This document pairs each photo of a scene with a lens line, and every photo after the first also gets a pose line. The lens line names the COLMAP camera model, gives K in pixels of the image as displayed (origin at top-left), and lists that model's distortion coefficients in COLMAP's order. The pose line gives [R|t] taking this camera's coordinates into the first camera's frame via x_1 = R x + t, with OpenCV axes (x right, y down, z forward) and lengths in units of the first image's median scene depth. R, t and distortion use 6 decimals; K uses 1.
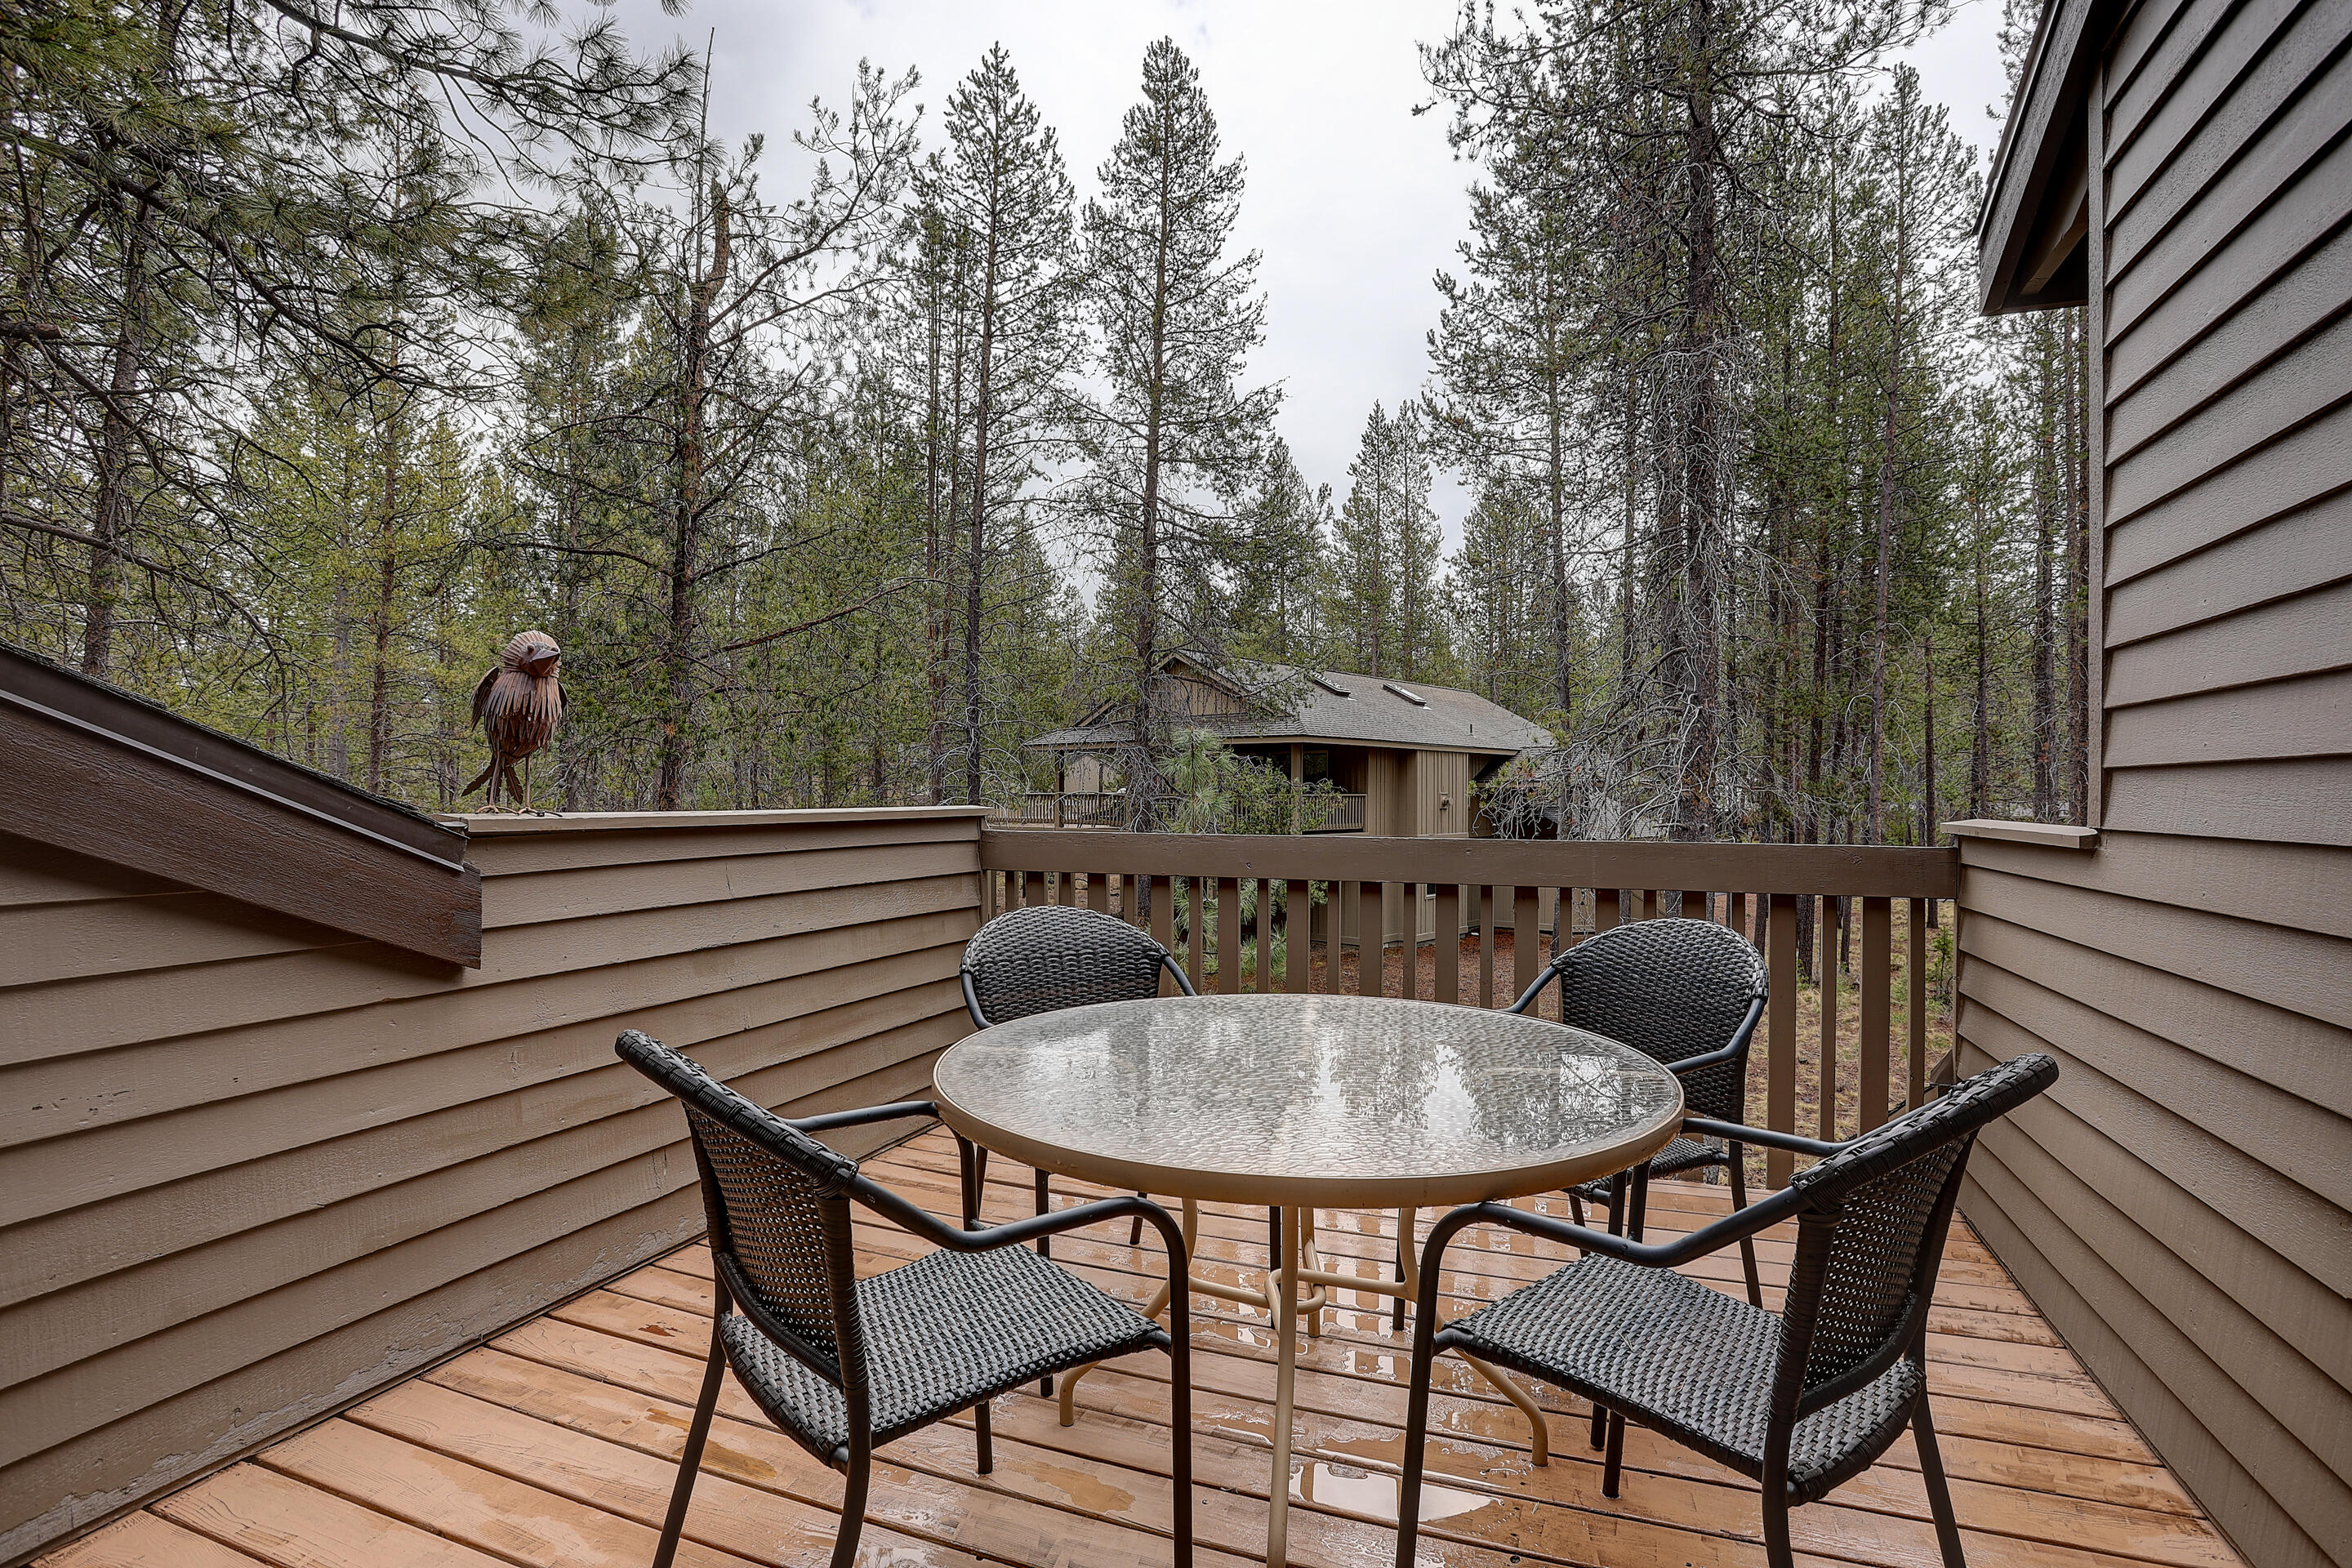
lens RADIAL K [[1153.8, 0, 1193.6], [0, 1153.8, 794.2], [0, 0, 1]] dist [-0.065983, 0.025641]
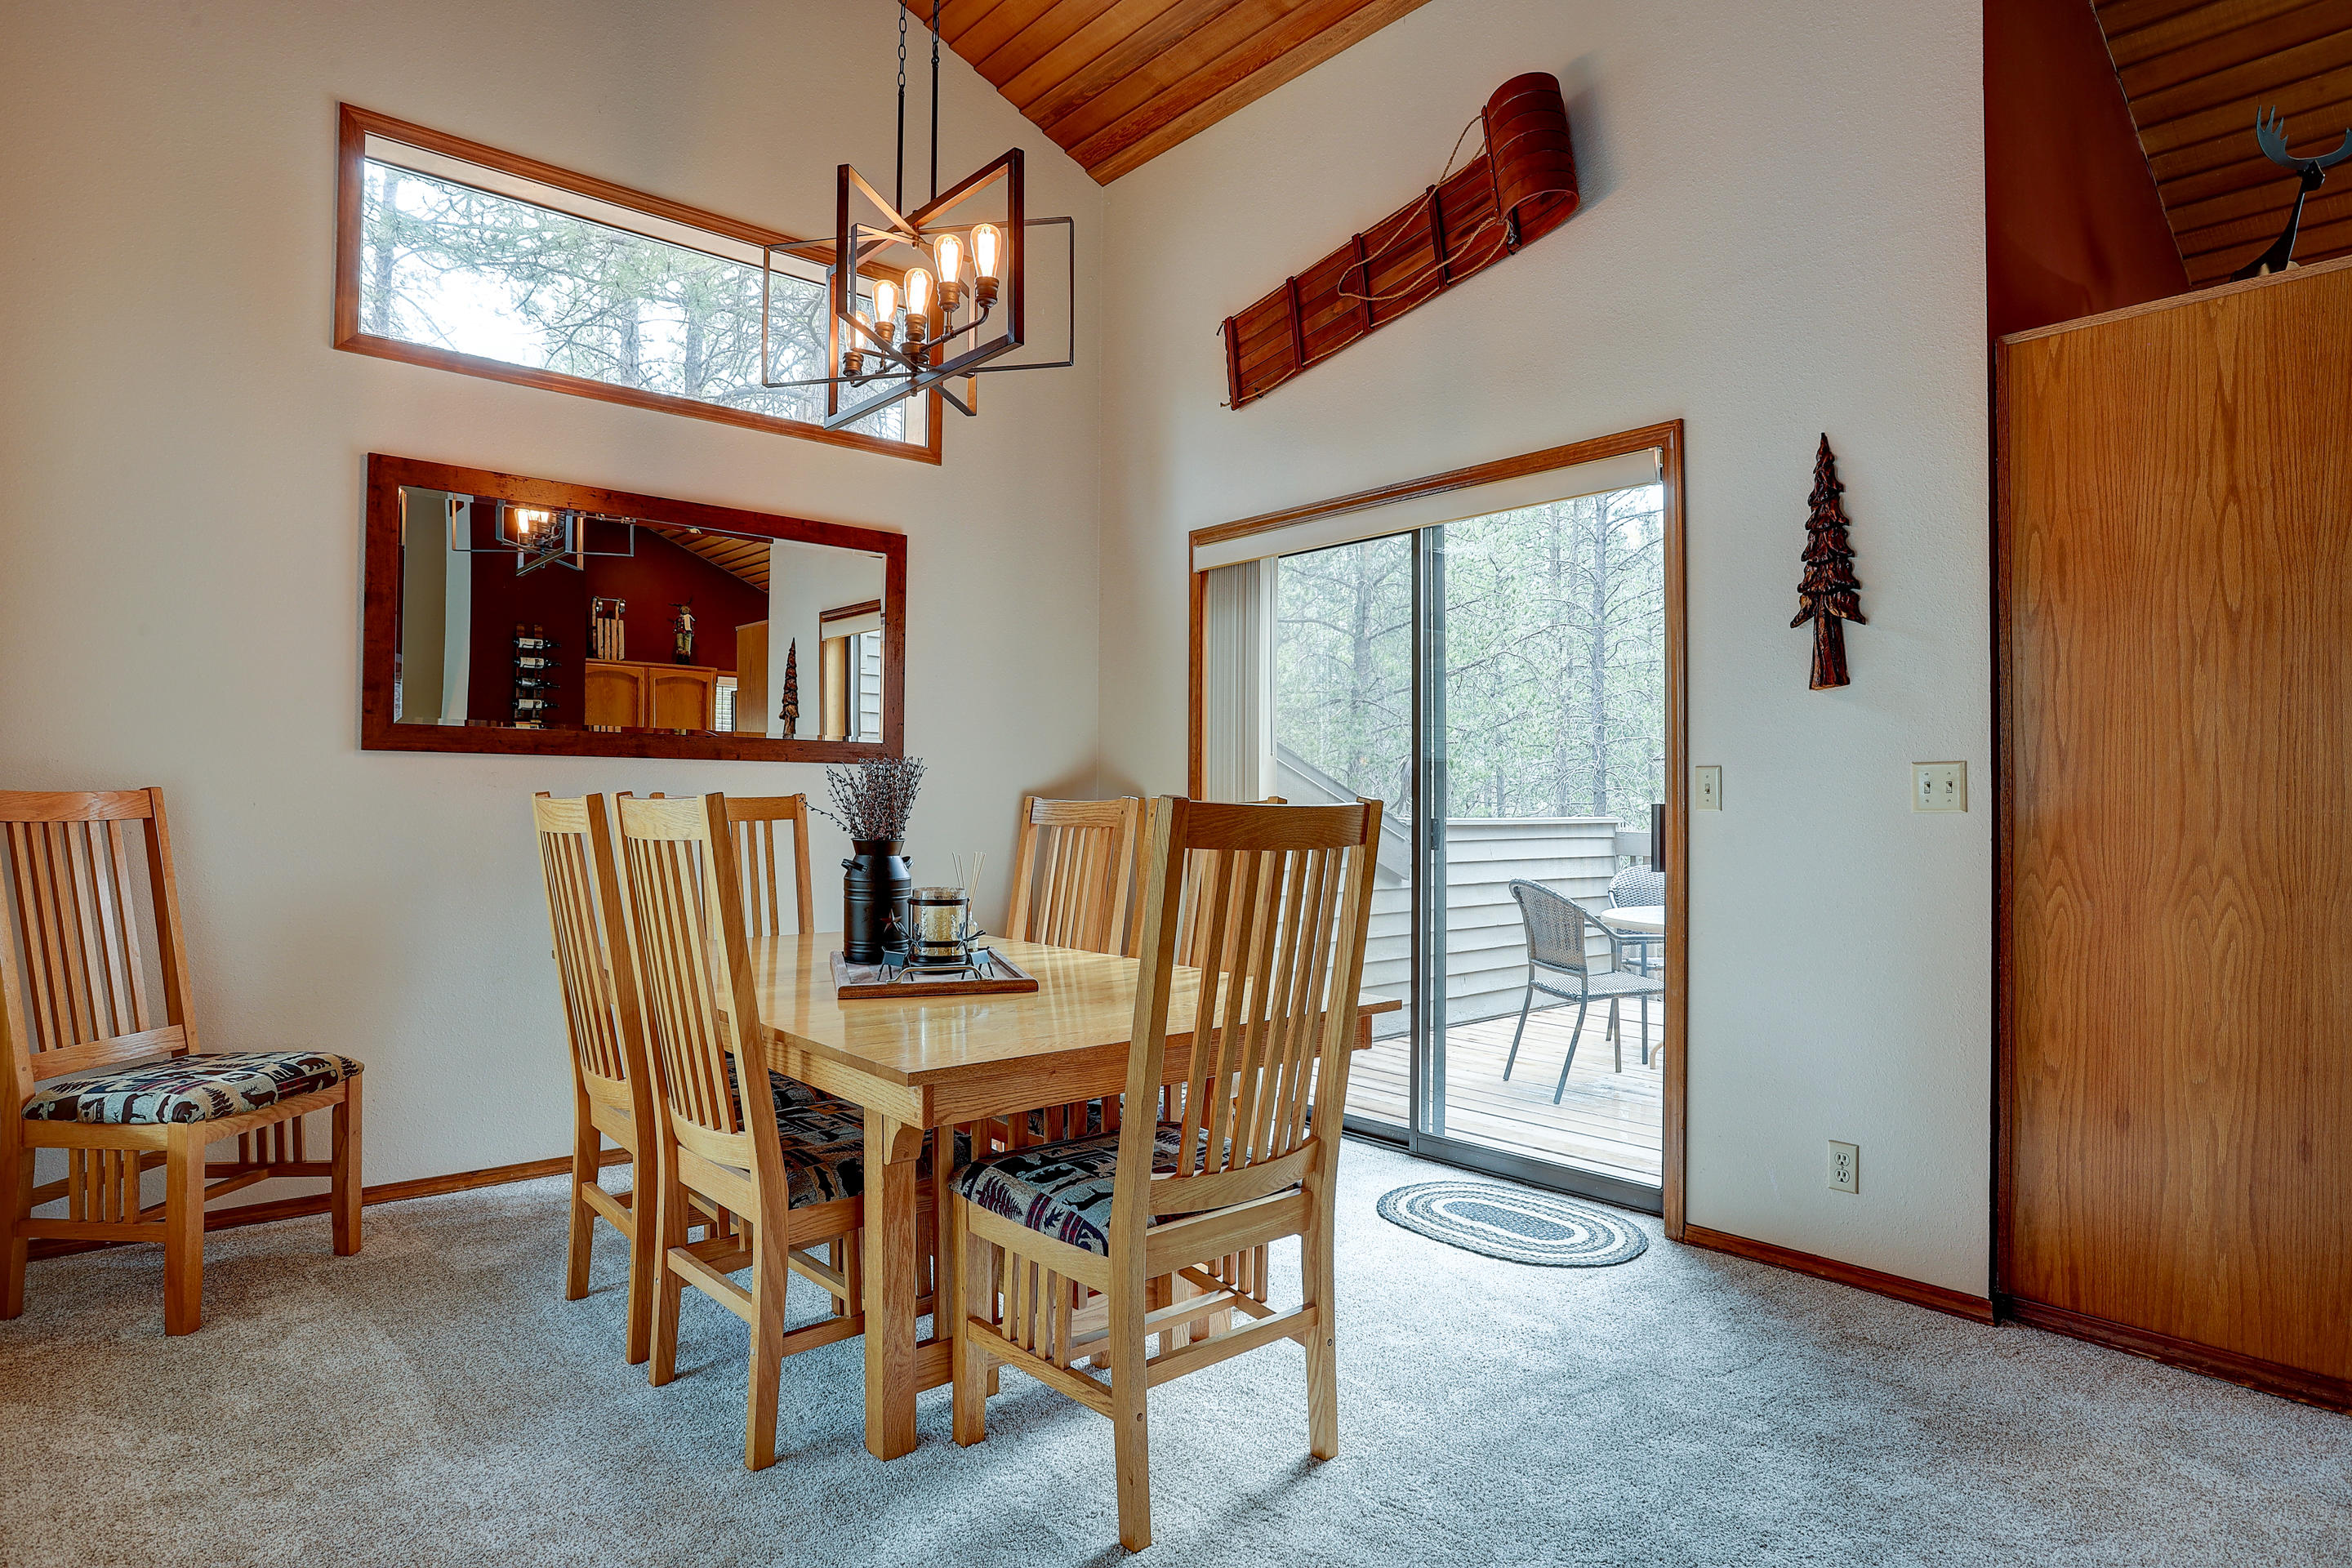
lens RADIAL K [[1322.3, 0, 1180.1], [0, 1322.3, 793.5], [0, 0, 1]] dist [-0.076749, 0.047076]
pose [[0.880471, -0.001817, -0.474097, 0.102168], [-0.003429, 0.999942, -0.010200, -0.001941], [0.474088, 0.010607, 0.880414, -0.614565]]
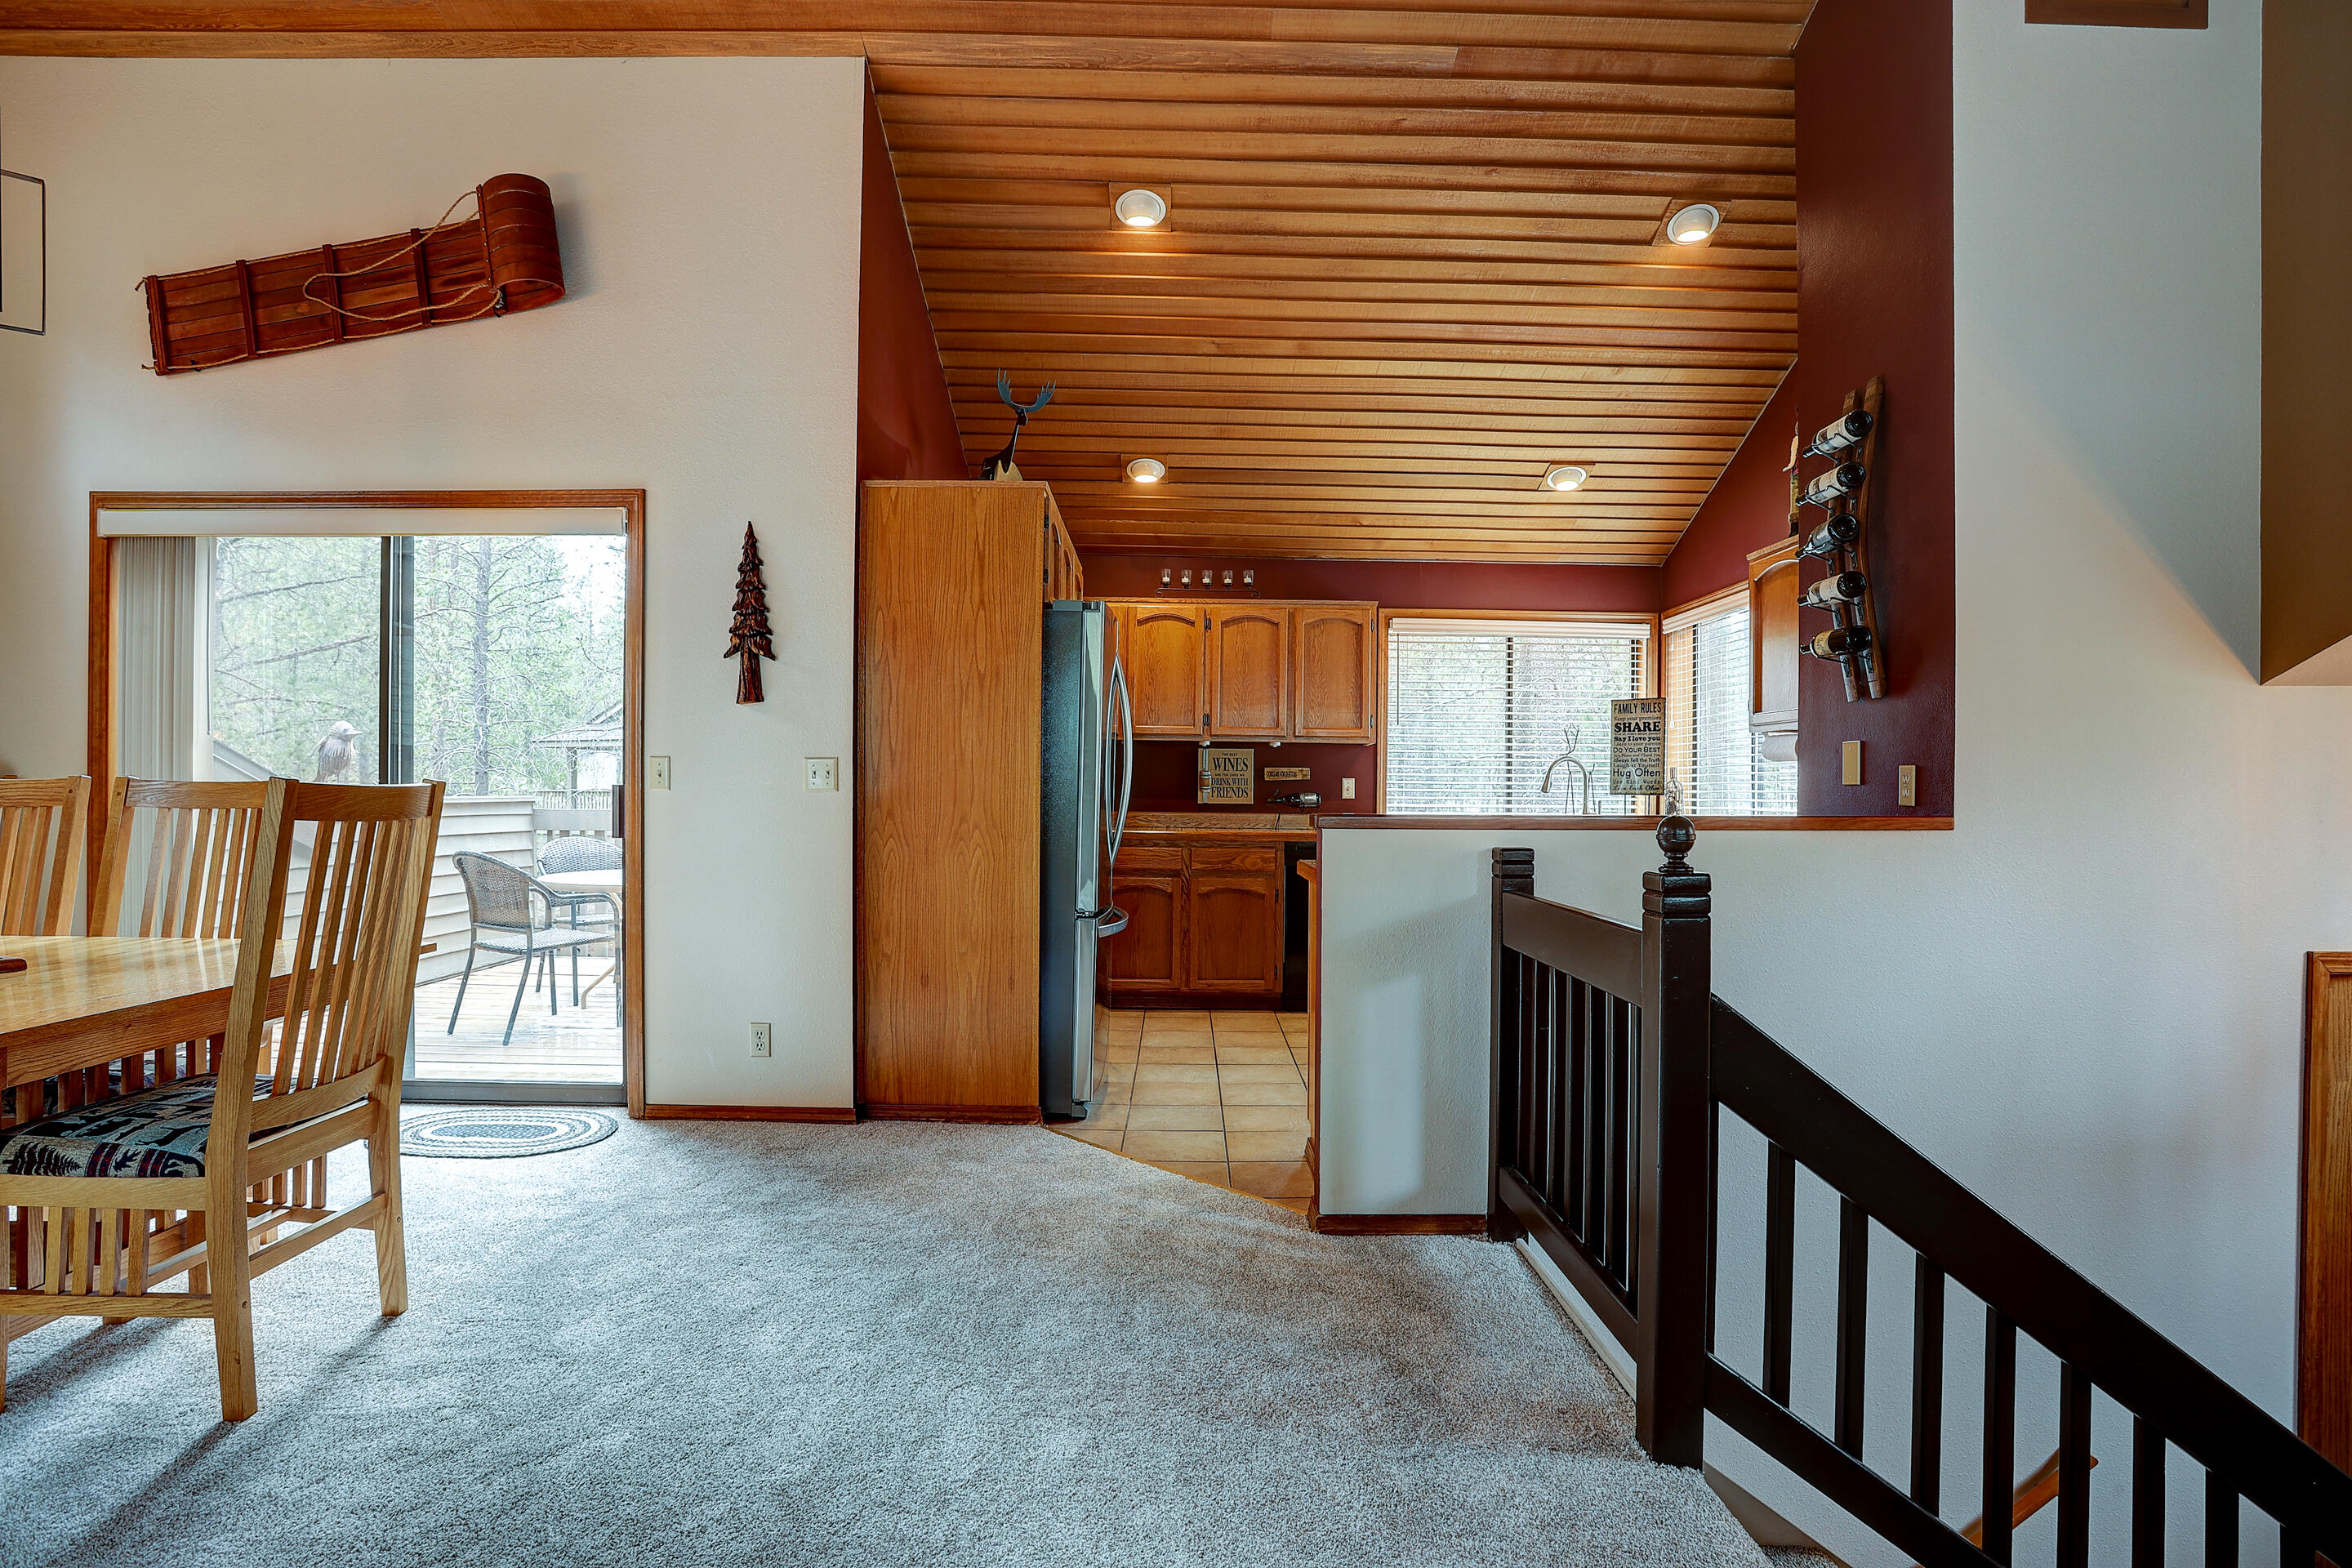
lens RADIAL K [[1222.6, 0, 1187.4], [0, 1222.6, 792.3], [0, 0, 1]] dist [-0.082752, 0.040685]
pose [[0.935458, 0.003663, 0.353418, 0.077725], [-0.004169, 0.999991, 0.000671, -0.001615], [-0.353412, -0.002101, 0.935465, -0.741883]]
